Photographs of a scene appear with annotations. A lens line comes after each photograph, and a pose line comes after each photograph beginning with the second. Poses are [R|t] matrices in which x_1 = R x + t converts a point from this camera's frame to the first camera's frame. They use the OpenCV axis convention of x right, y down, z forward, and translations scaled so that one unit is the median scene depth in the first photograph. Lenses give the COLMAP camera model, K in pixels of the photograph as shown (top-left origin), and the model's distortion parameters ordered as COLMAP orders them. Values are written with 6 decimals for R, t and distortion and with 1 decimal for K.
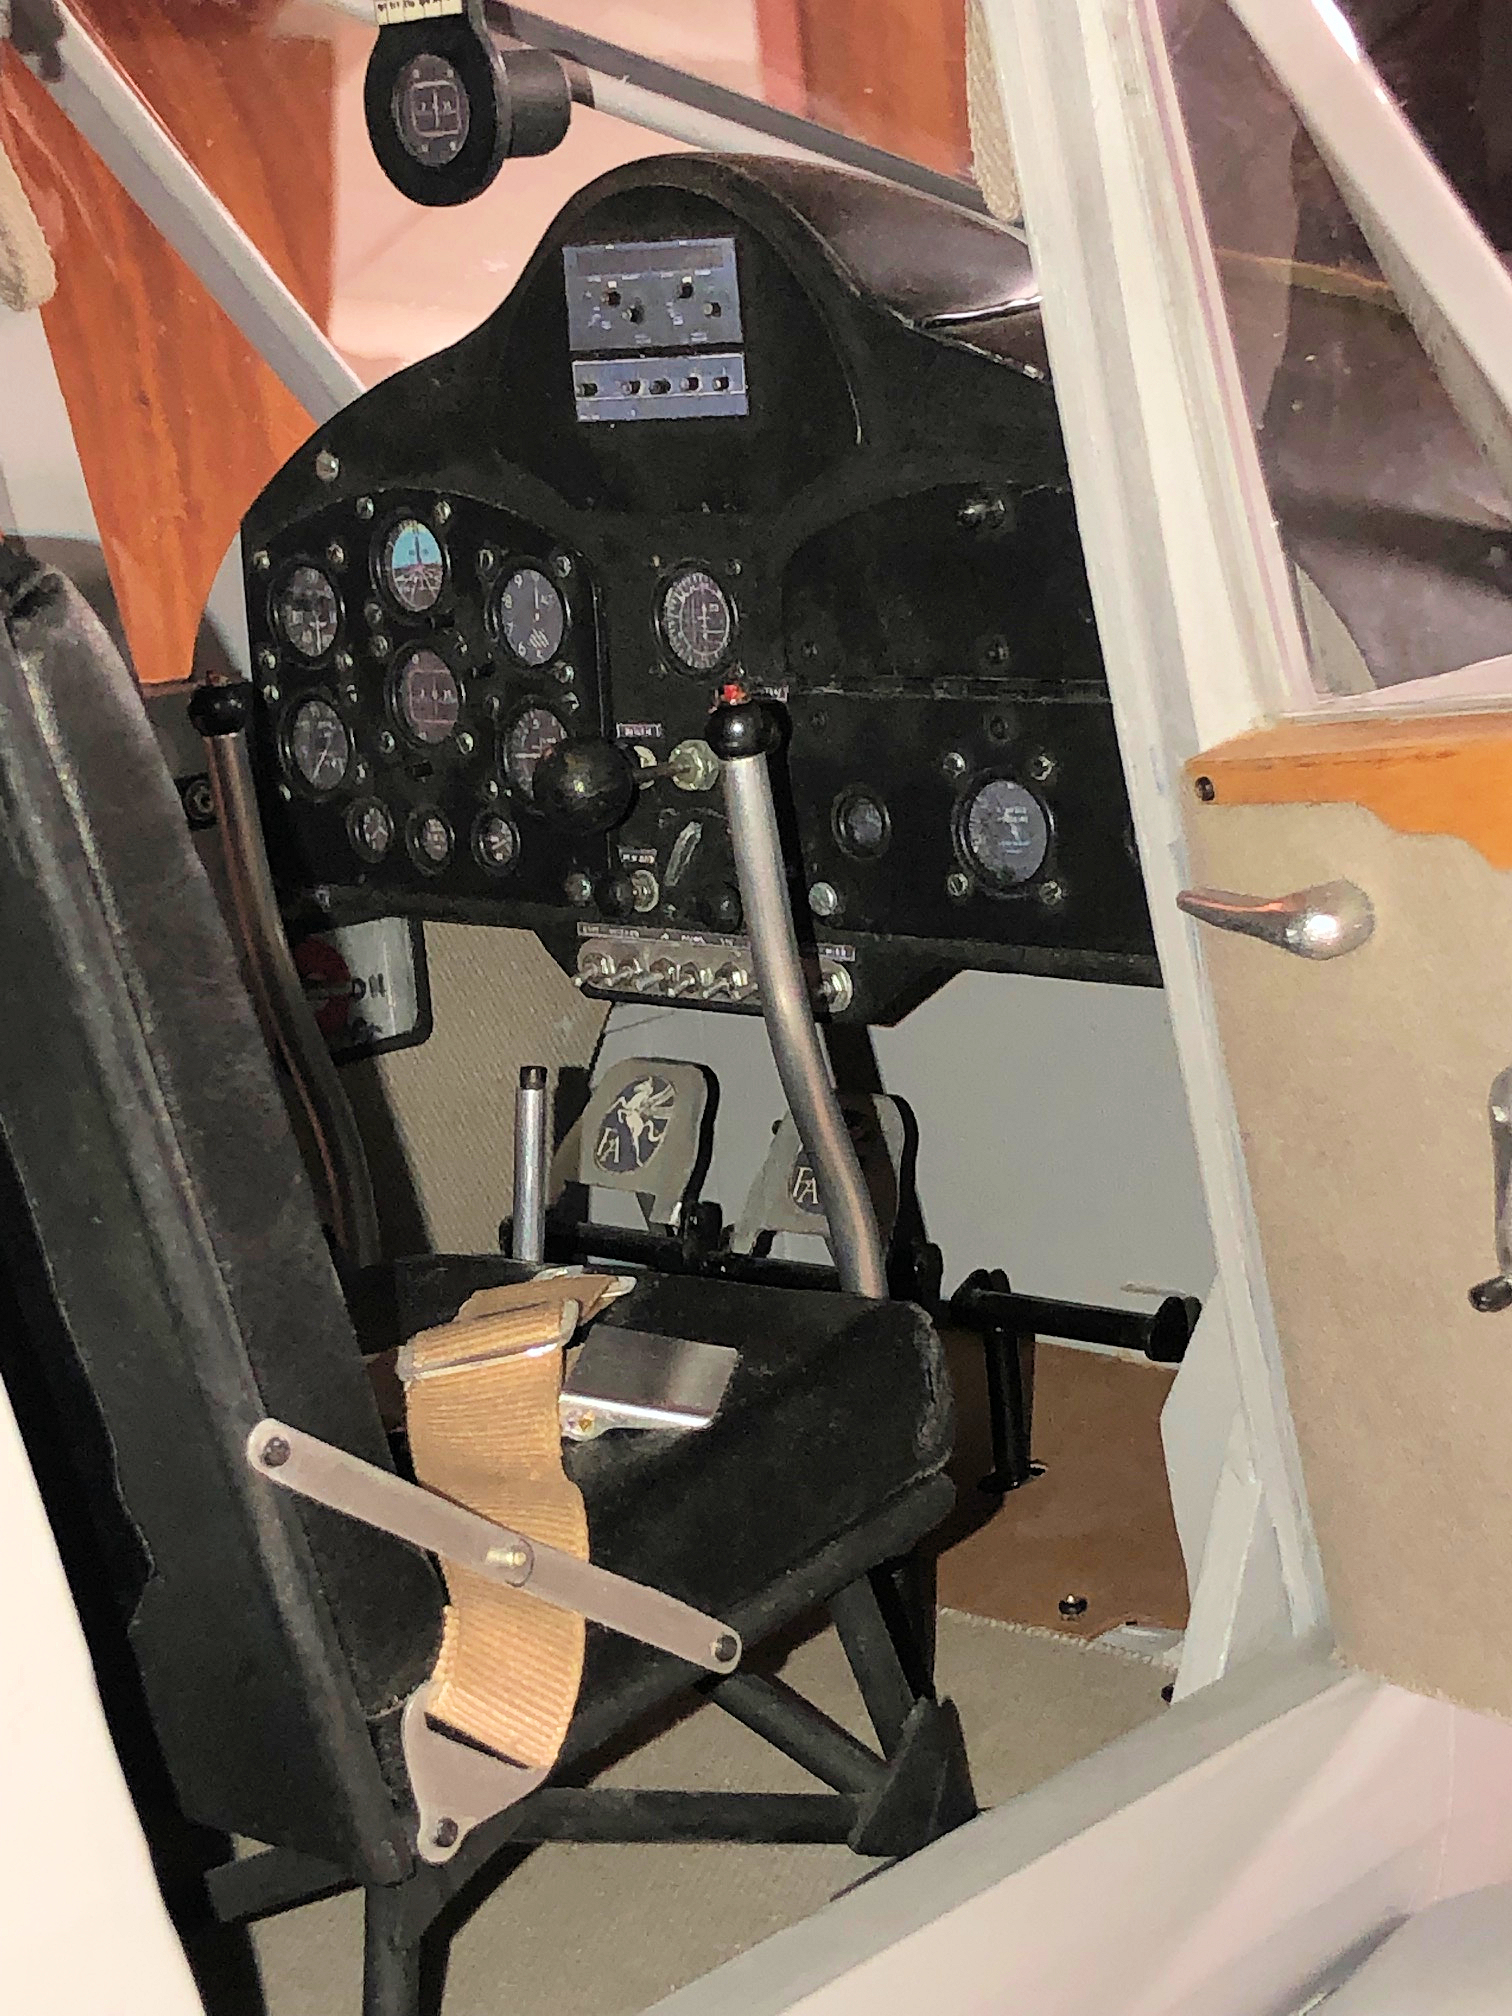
lens RADIAL K [[4075.8, 0, 756.0], [0, 4075.8, 1008.0], [0, 0, 1]] dist [0.329106, 0.222465]
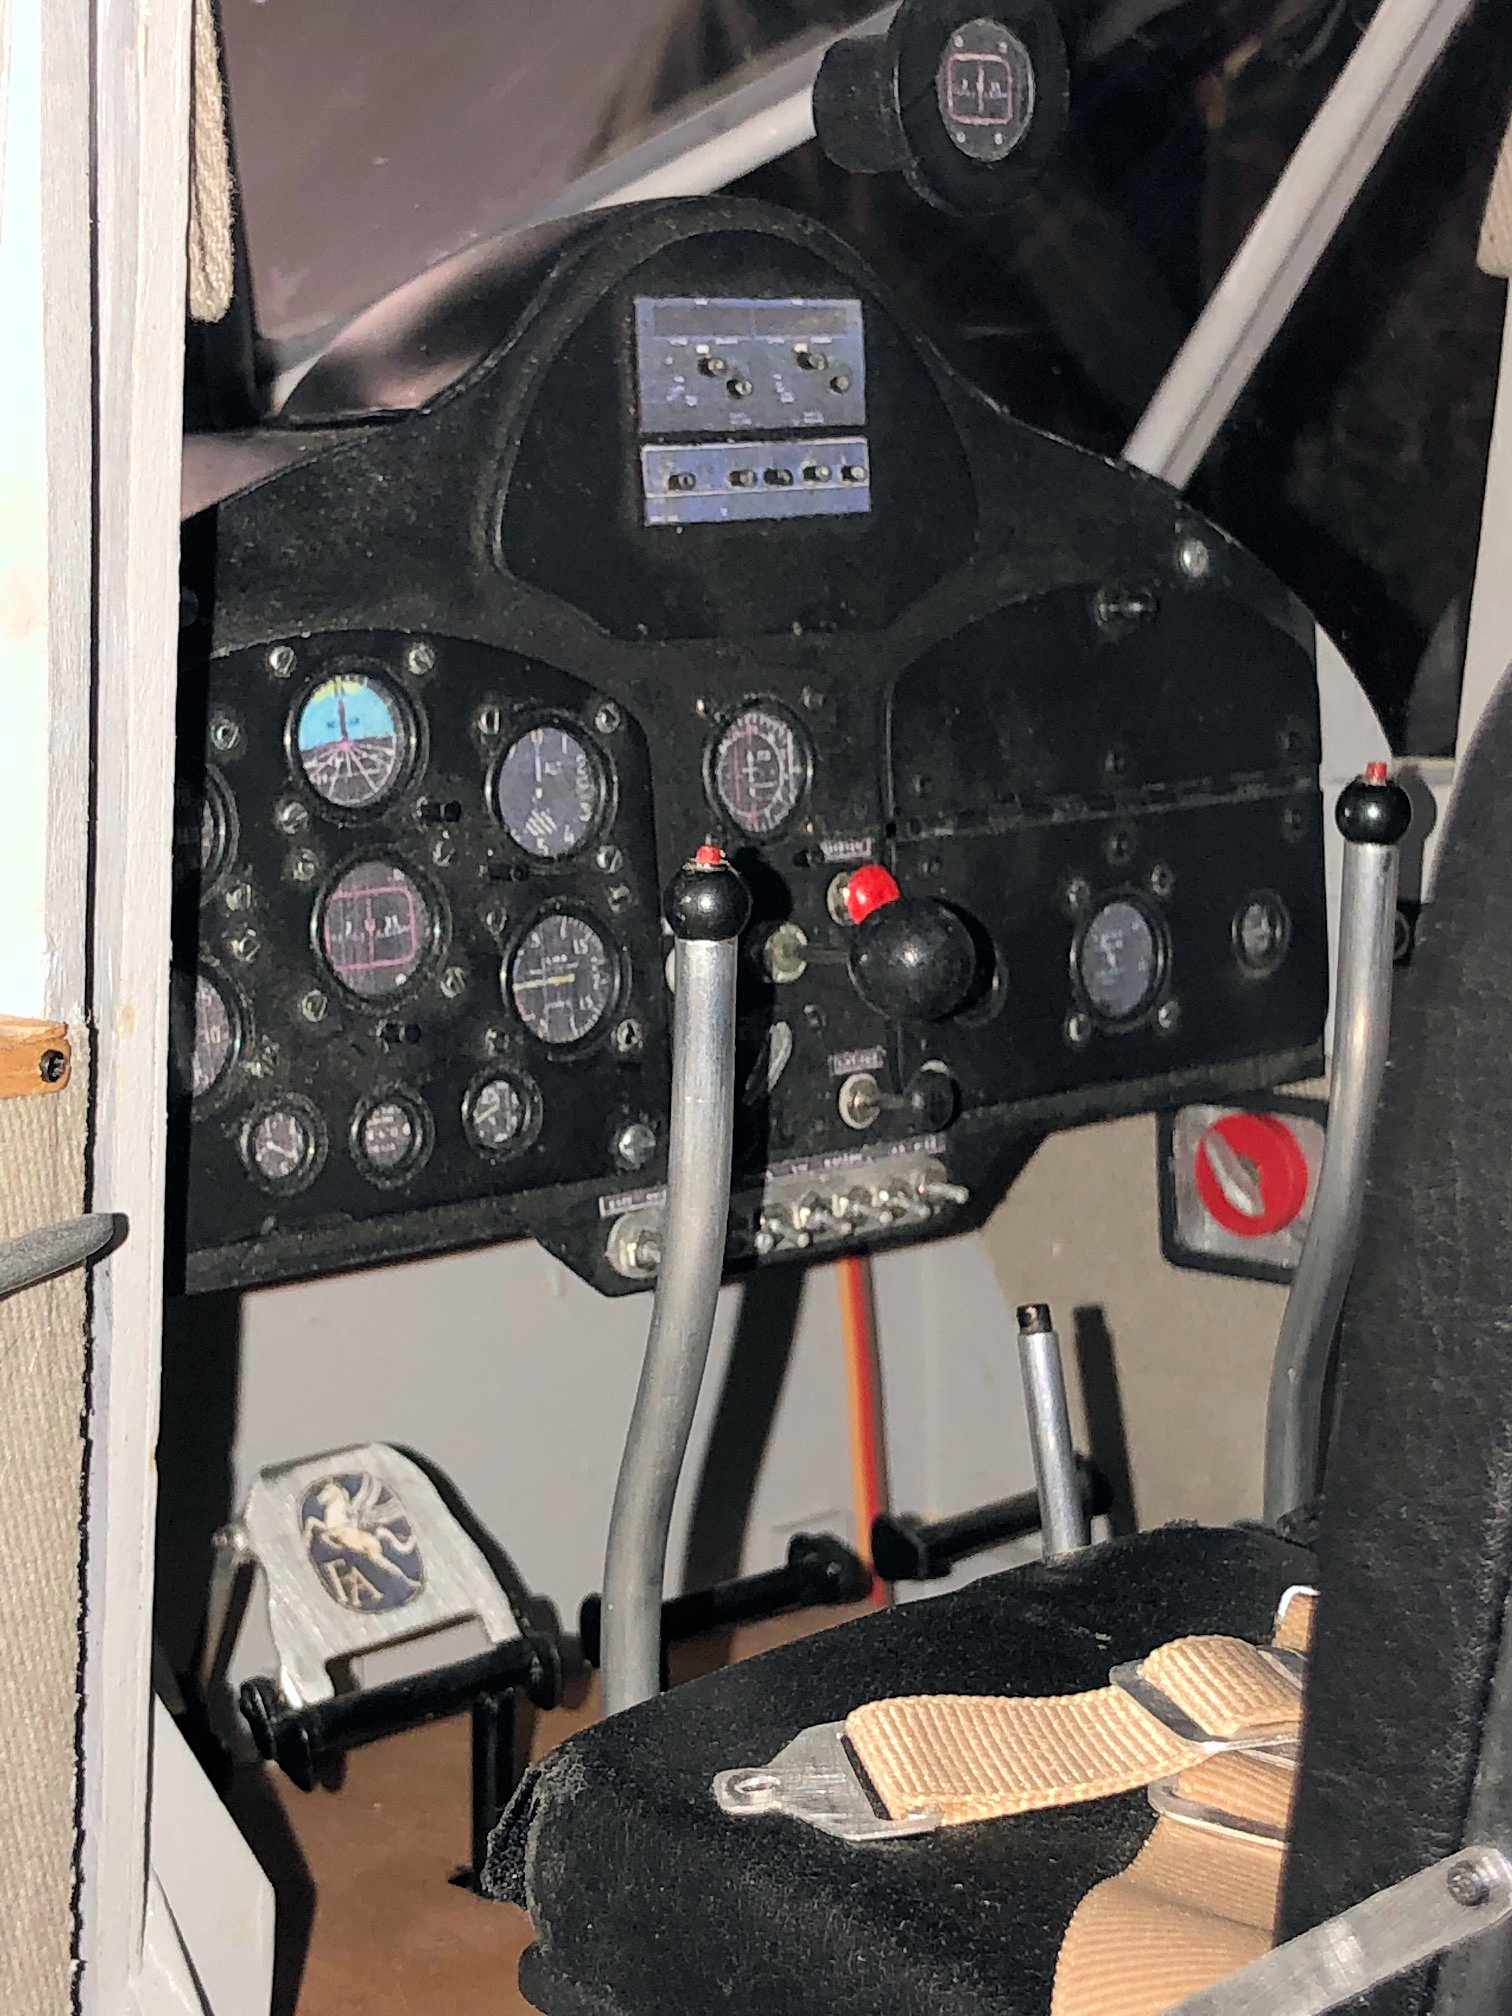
lens RADIAL K [[4075.8, 0, 756.0], [0, 4075.8, 1008.0], [0, 0, 1]] dist [0.329106, 0.222465]
pose [[0.092167, -0.059983, 0.993935, -0.821680], [0.218876, 0.974991, 0.038543, -0.081618], [-0.971390, 0.213997, 0.102991, 0.939813]]
